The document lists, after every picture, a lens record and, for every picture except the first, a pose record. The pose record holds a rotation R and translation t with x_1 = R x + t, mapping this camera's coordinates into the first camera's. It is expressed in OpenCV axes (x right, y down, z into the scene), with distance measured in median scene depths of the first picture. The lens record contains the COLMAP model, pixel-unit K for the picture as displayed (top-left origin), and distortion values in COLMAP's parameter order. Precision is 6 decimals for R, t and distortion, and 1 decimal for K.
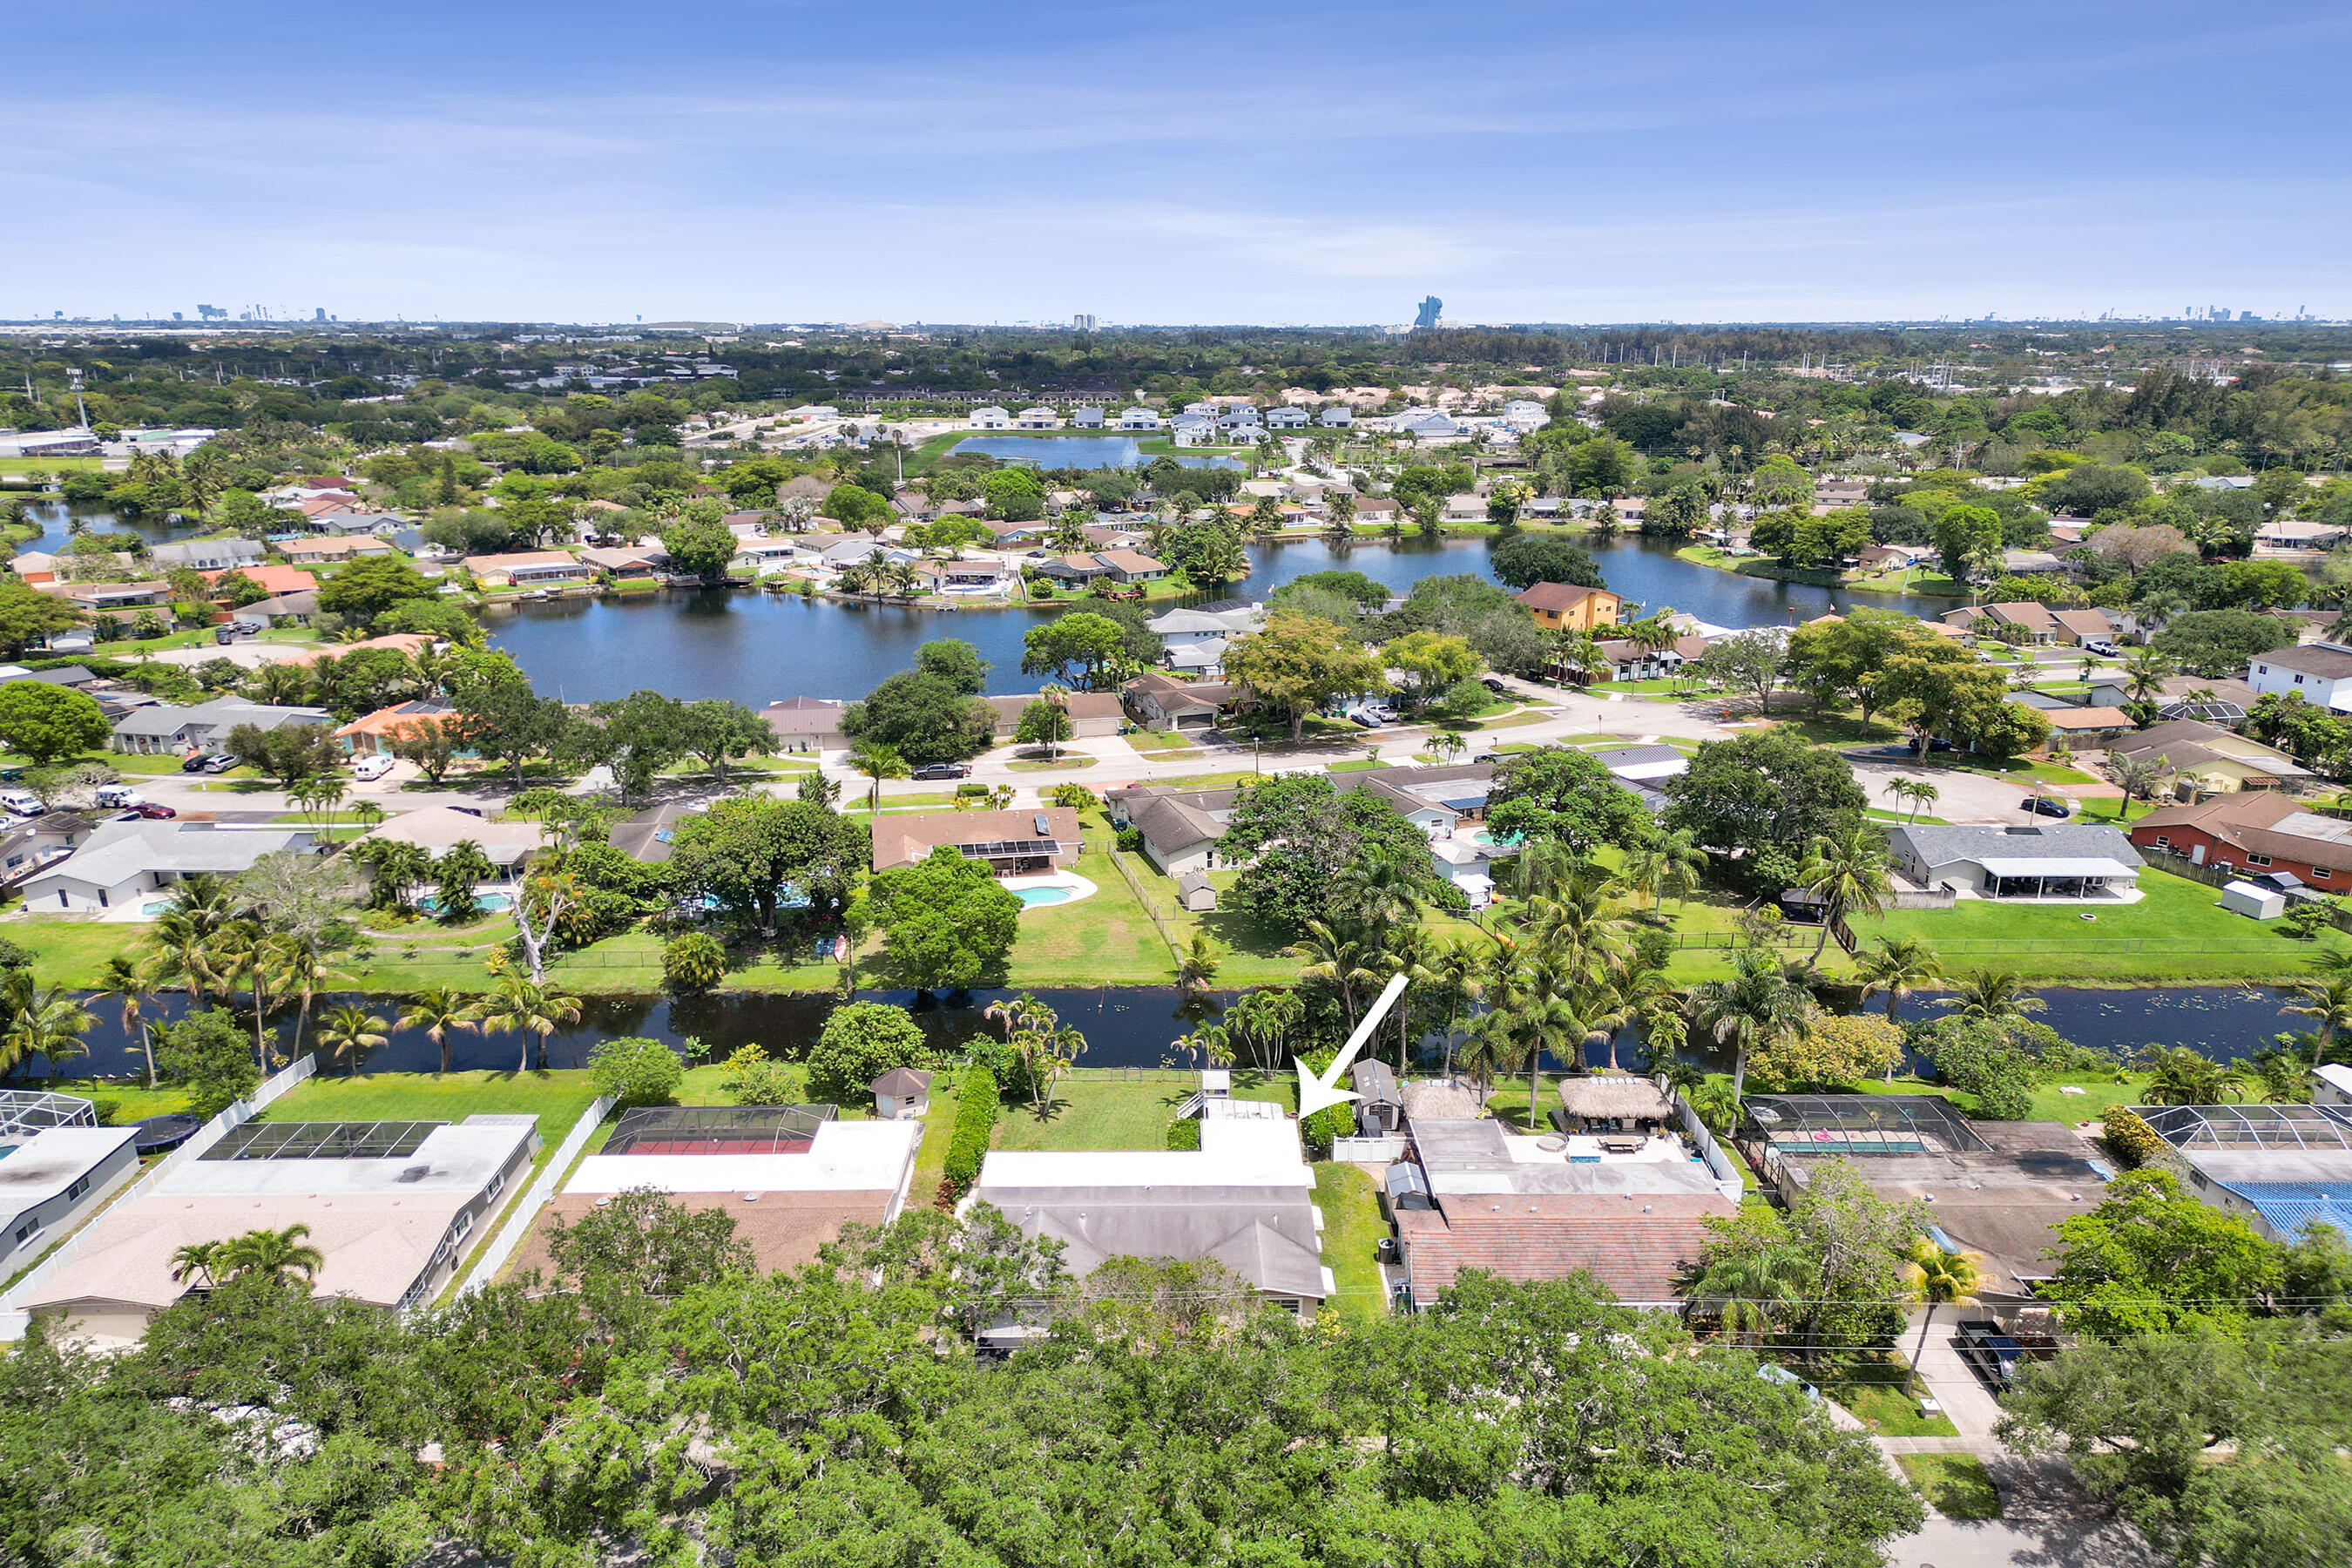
lens RADIAL K [[1660.6, 0, 1176.4], [0, 1660.6, 724.3], [0, 0, 1]] dist [0.074578, -0.090541]
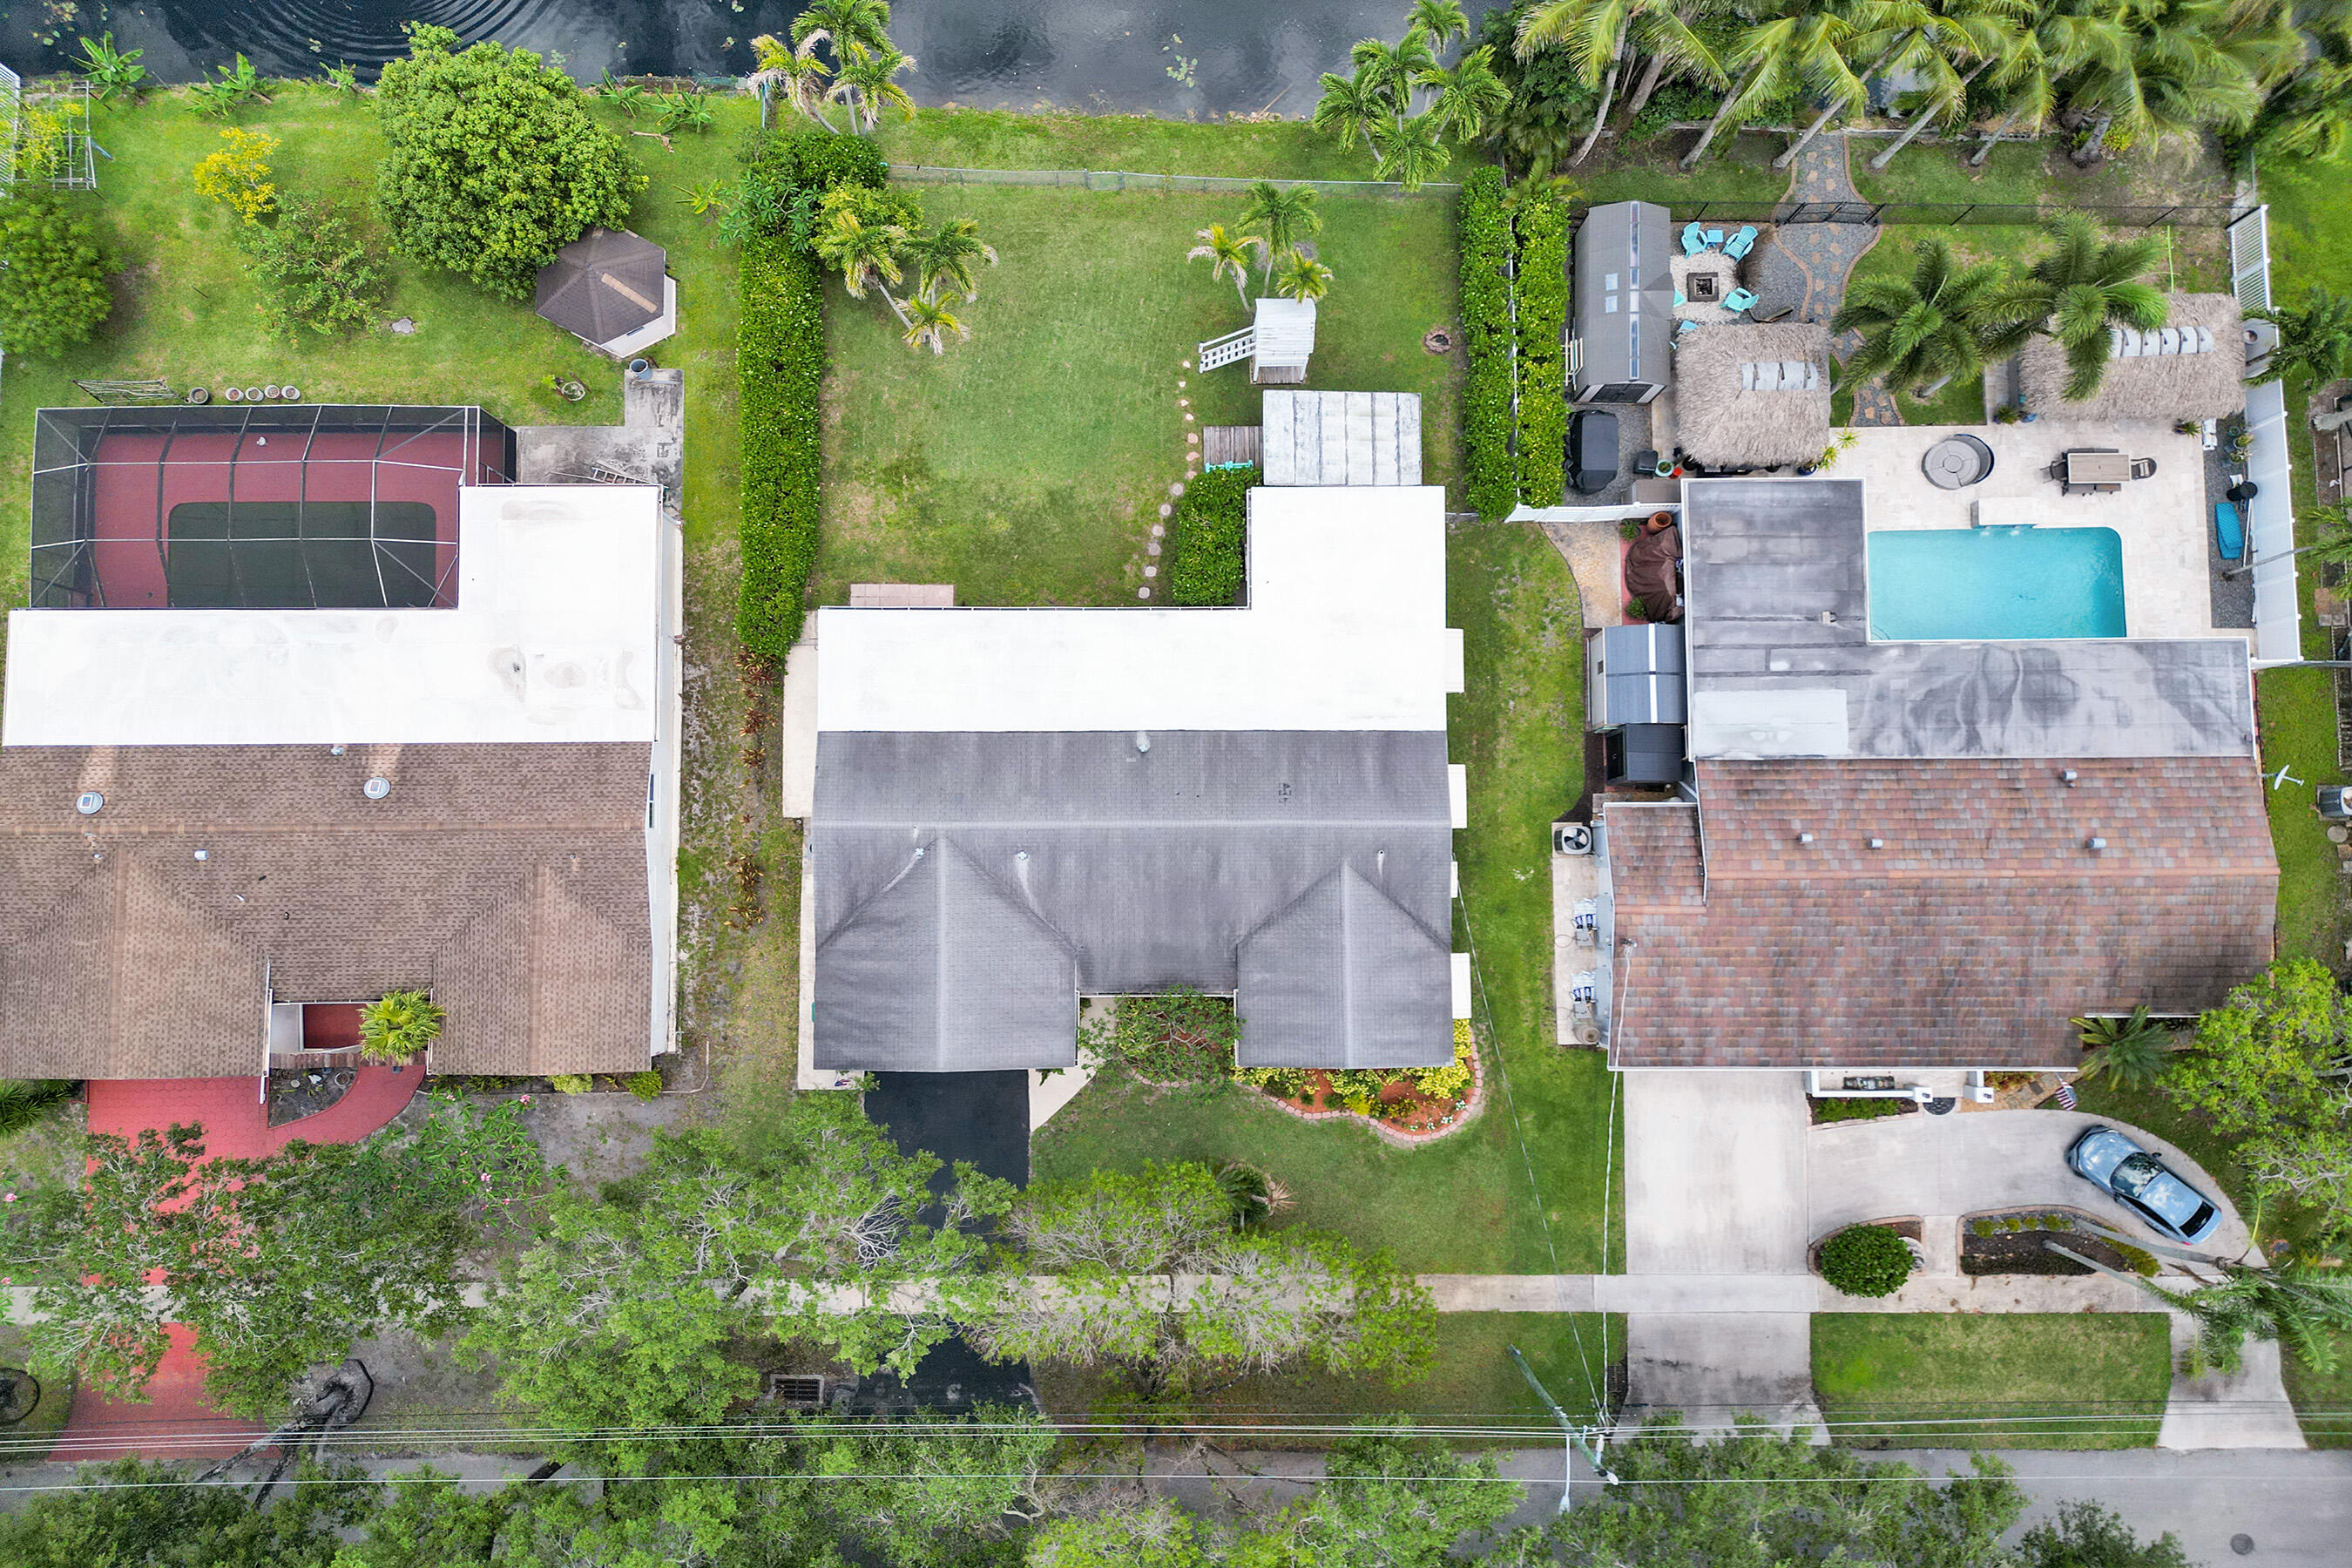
lens RADIAL K [[1568.8, 0, 1164.4], [0, 1568.8, 664.0], [0, 0, 1]] dist [0.073493, -0.067596]
pose [[0.999941, 0.009067, 0.005953, -0.008483], [-0.008482, 0.311624, 0.950168, -0.125101], [0.006760, -0.950162, 0.311683, 0.553386]]
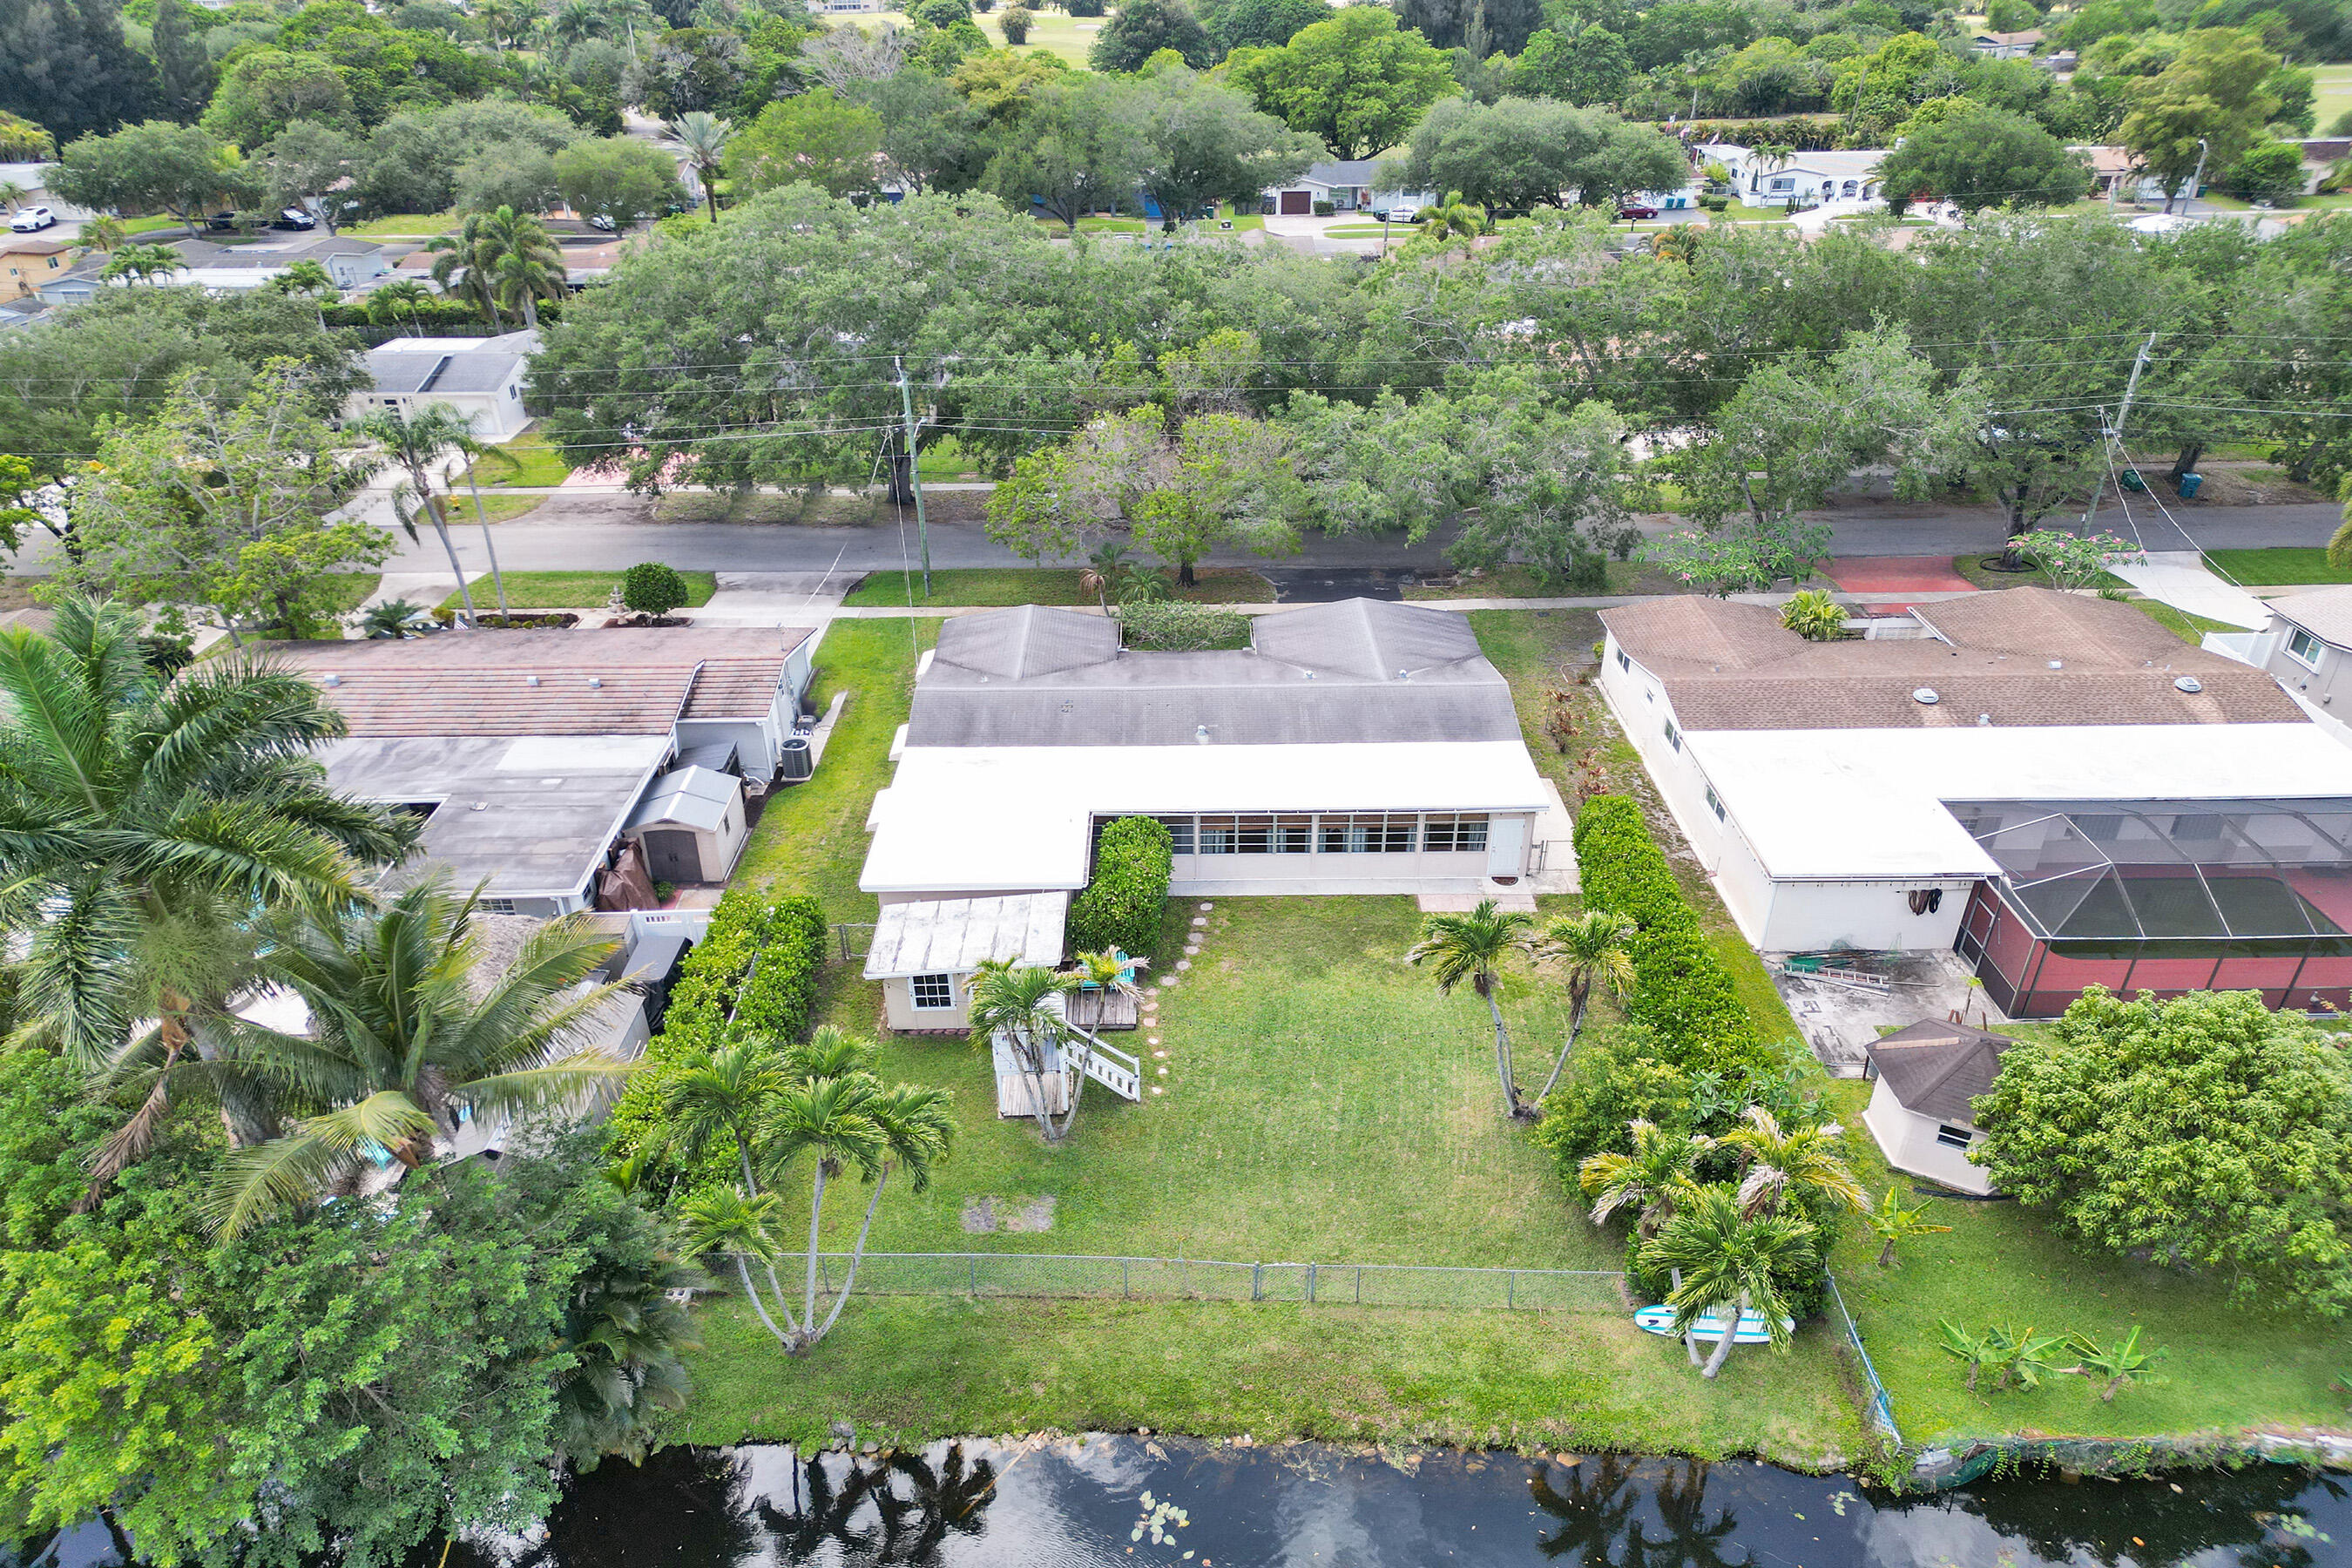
lens RADIAL K [[1602.5, 0, 1172.1], [0, 1602.5, 886.5], [0, 0, 1]] dist [0.070458, -0.067957]
pose [[-0.999887, 0.005107, 0.014125, -0.008805], [0.013379, 0.730239, 0.683061, -0.024644], [-0.006826, 0.683173, -0.730225, 0.895630]]
